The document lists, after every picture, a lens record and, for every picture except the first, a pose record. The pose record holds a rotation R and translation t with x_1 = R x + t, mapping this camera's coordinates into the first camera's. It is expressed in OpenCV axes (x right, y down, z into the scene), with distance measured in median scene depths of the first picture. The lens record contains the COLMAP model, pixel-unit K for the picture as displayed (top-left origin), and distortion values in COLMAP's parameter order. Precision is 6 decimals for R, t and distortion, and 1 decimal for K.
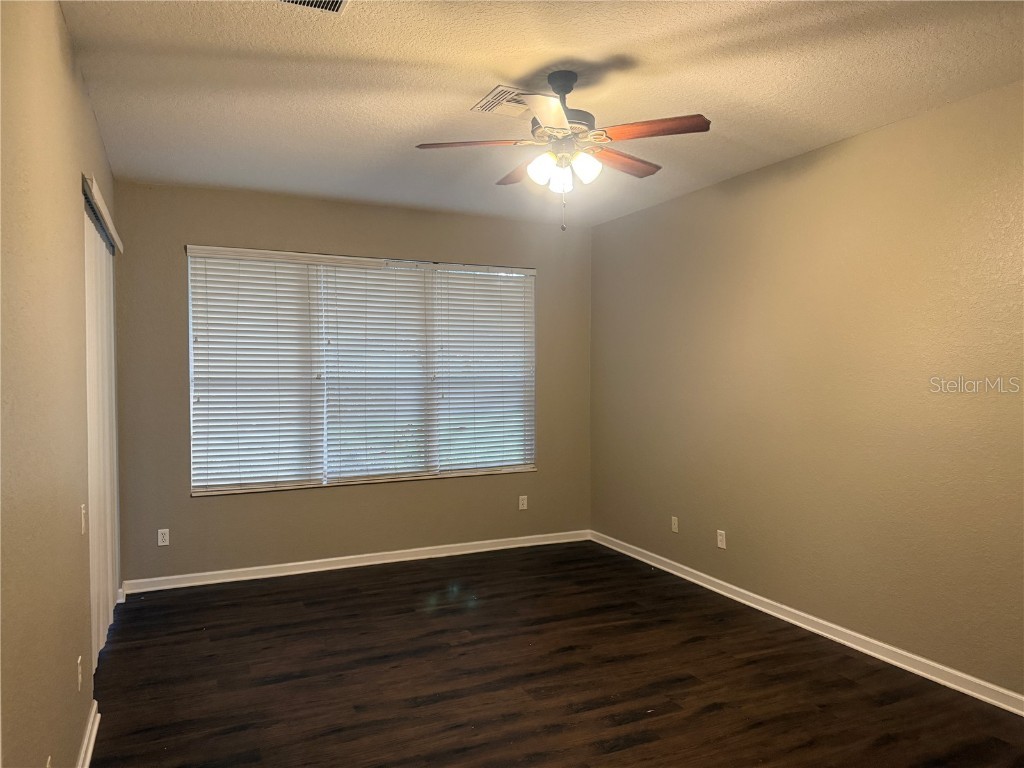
lens RADIAL K [[726.5, 0, 508.5], [0, 726.5, 386.7], [0, 0, 1]] dist [0.123842, -0.207351]
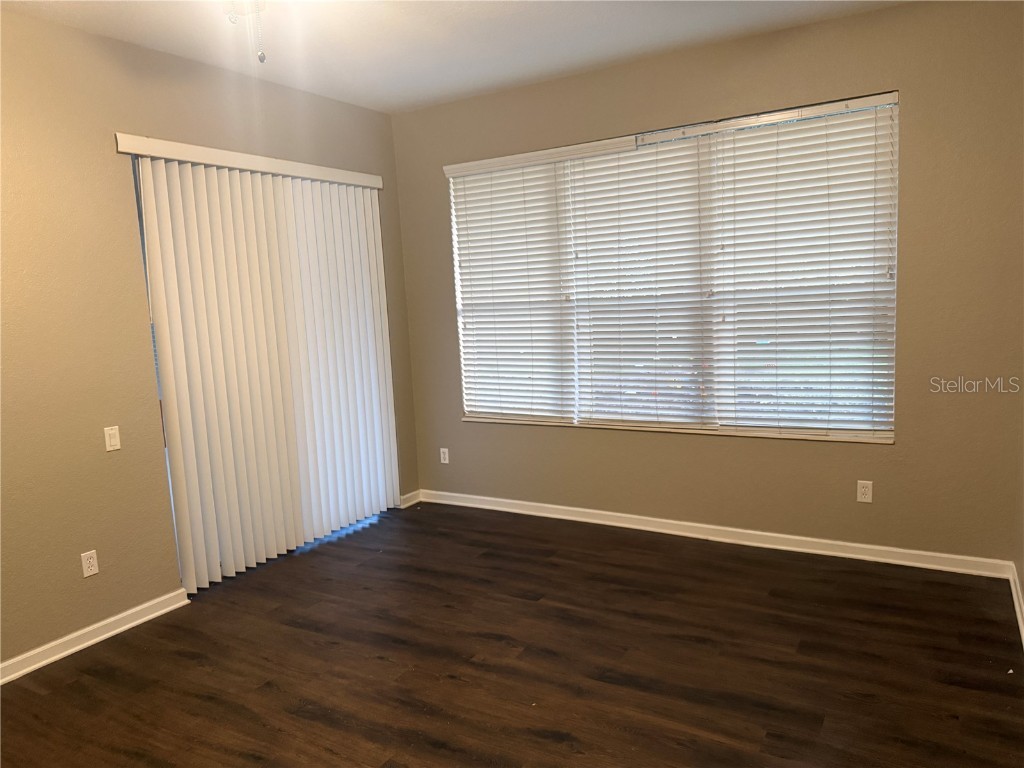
lens RADIAL K [[726.5, 0, 508.5], [0, 726.5, 386.7], [0, 0, 1]] dist [0.123842, -0.207351]
pose [[0.564894, 0.078268, -0.821443, 0.444916], [0.031982, 0.992667, 0.116575, -0.013657], [0.824544, -0.092124, 0.558248, 0.512230]]
